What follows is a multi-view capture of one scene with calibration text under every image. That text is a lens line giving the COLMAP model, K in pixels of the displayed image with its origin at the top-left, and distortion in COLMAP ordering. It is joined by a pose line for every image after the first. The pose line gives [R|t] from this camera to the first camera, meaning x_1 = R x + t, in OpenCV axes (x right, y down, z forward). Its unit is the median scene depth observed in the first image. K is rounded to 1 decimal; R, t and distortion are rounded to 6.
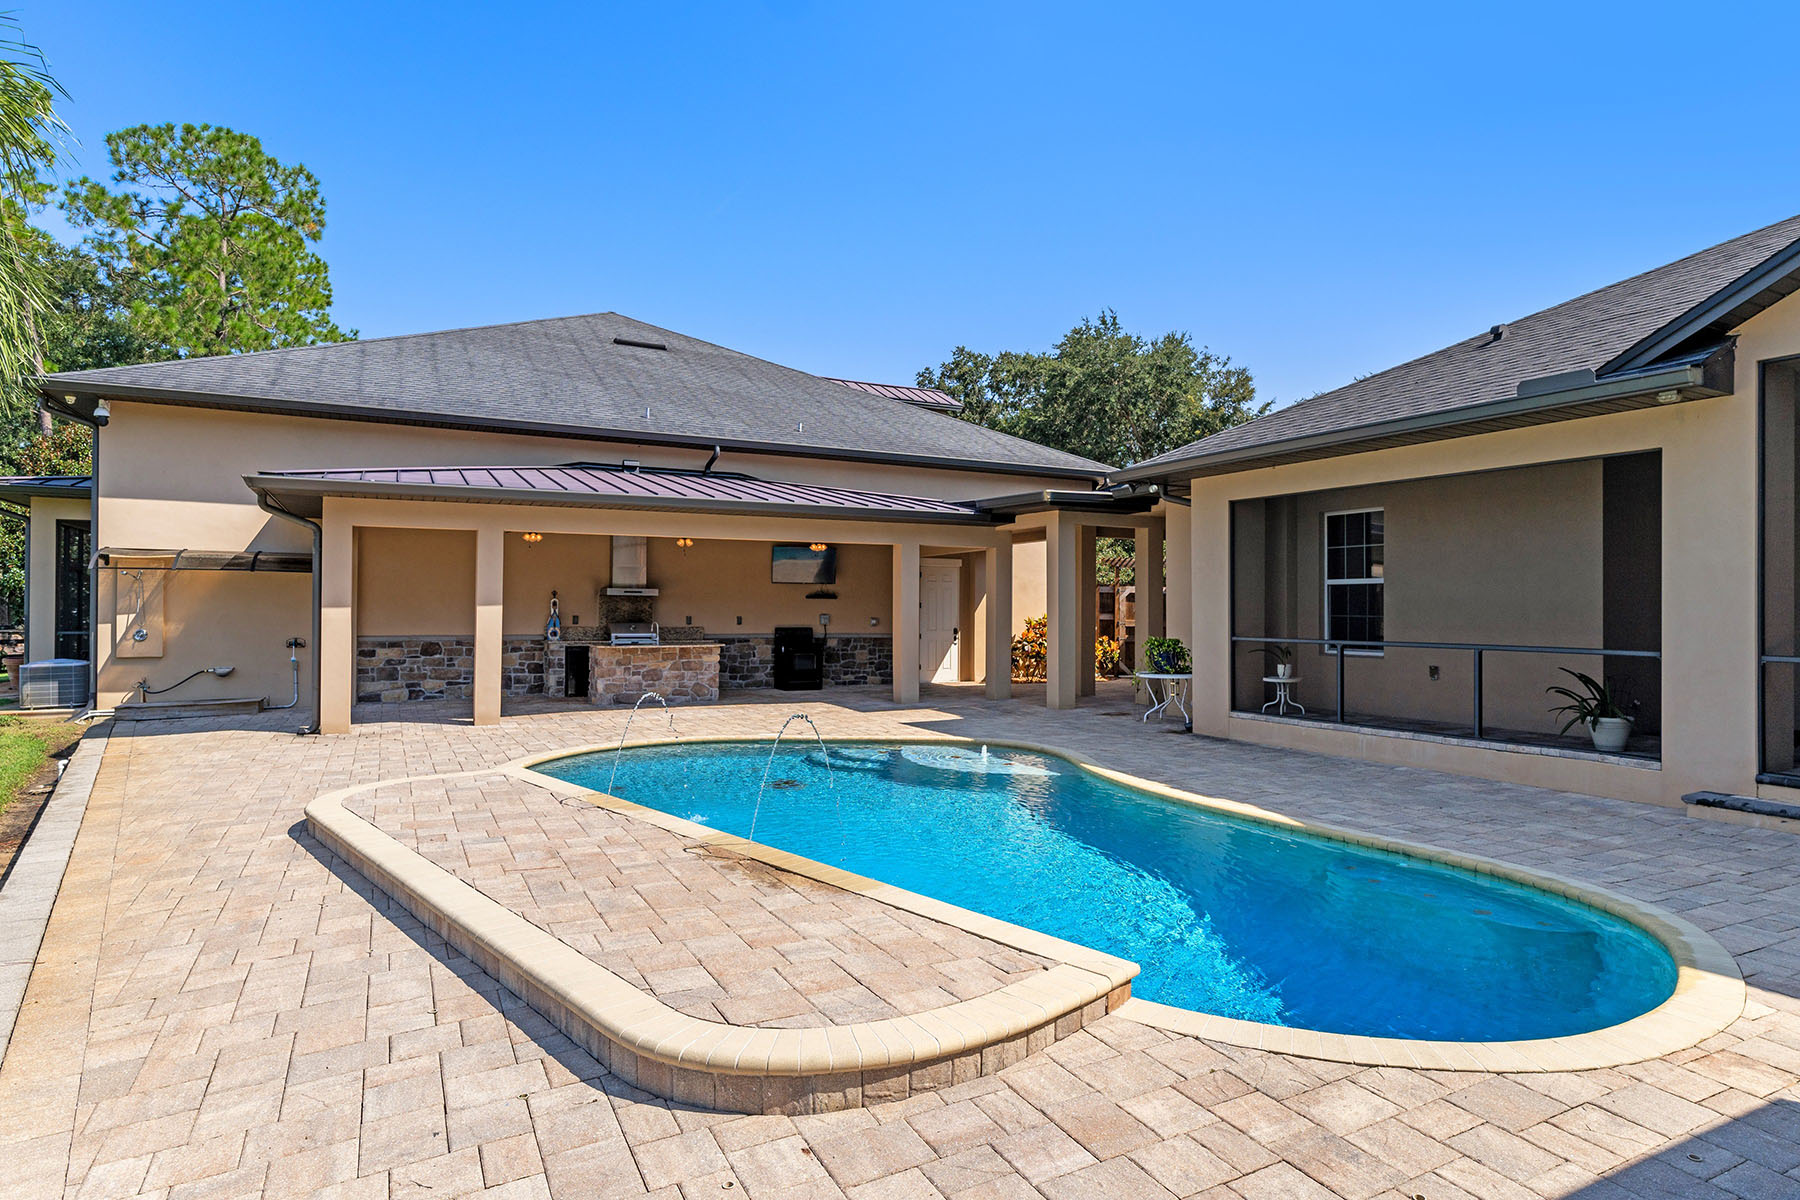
lens RADIAL K [[993.4, 0, 900.3], [0, 993.4, 602.2], [0, 0, 1]] dist [-0.005611, -0.000638]
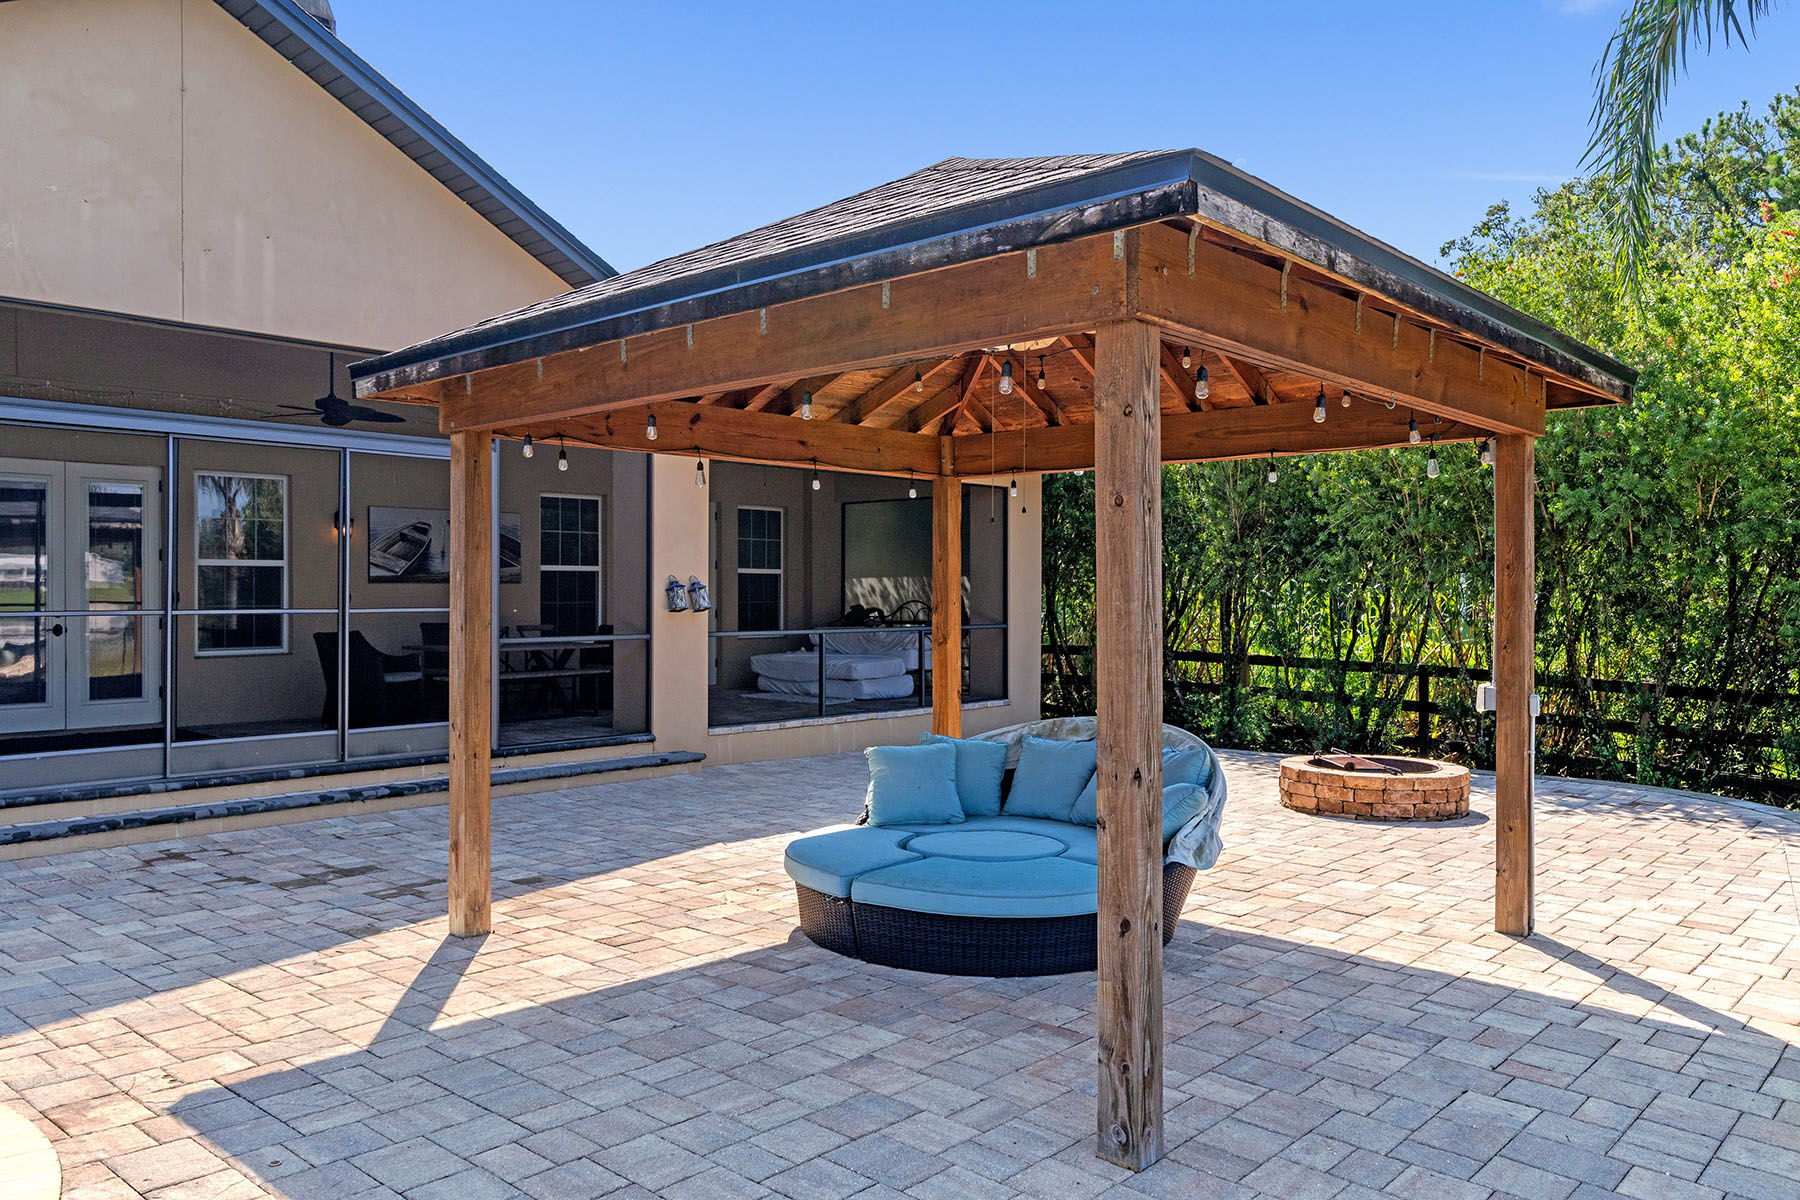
lens RADIAL K [[1314.1, 0, 900.0], [0, 1314.1, 600.0], [0, 0, 1]] dist [-0.000458, -0.001278]
pose [[-0.355873, -0.007409, 0.934505, -0.113401], [-0.004198, 0.999971, 0.006329, 0.000045], [-0.934525, -0.001671, -0.355894, 0.164434]]
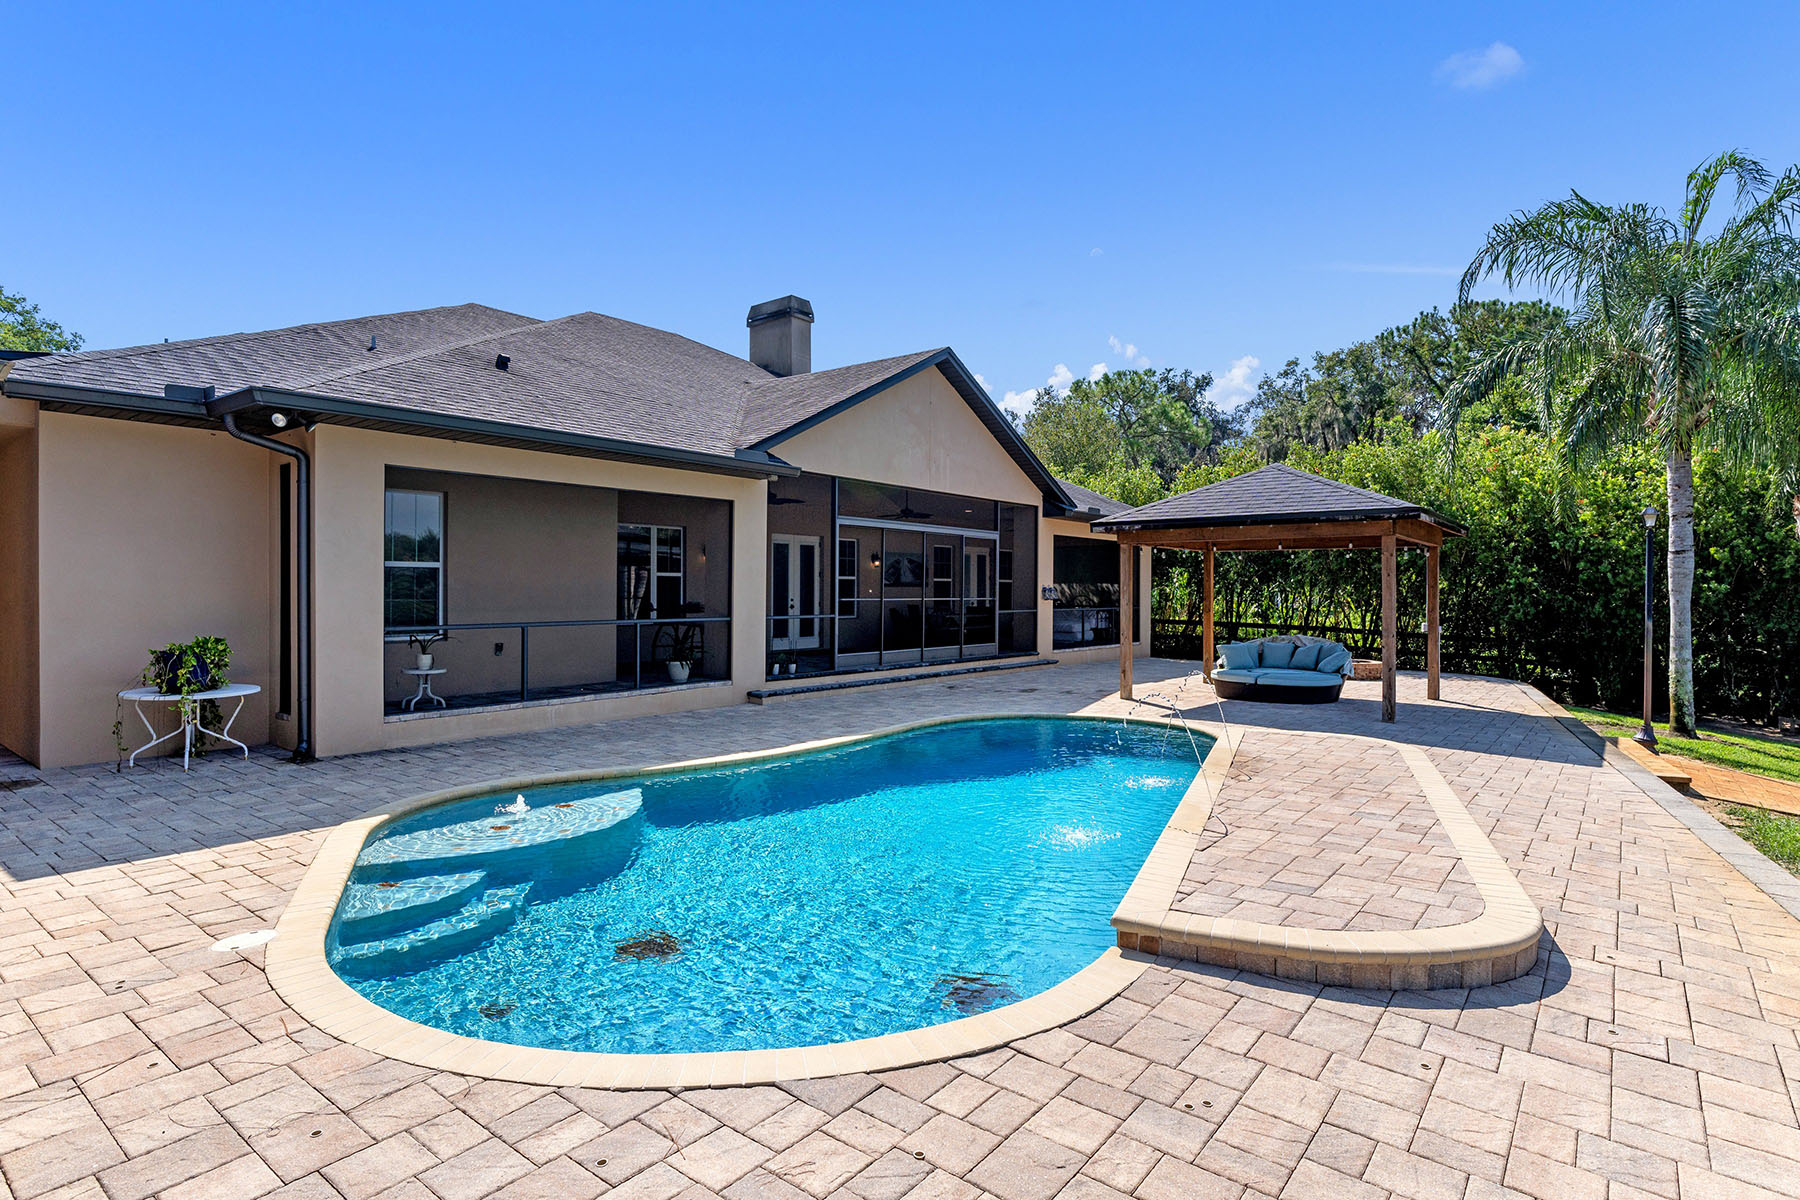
lens RADIAL K [[909.7, 0, 900.0], [0, 909.7, 600.0], [0, 0, 1]] dist [-0.014134, 0.000084]
pose [[-0.407233, -0.014687, 0.913206, -0.401505], [-0.009152, 0.999886, 0.012001, -0.001233], [-0.913279, -0.003470, -0.407321, 0.680780]]
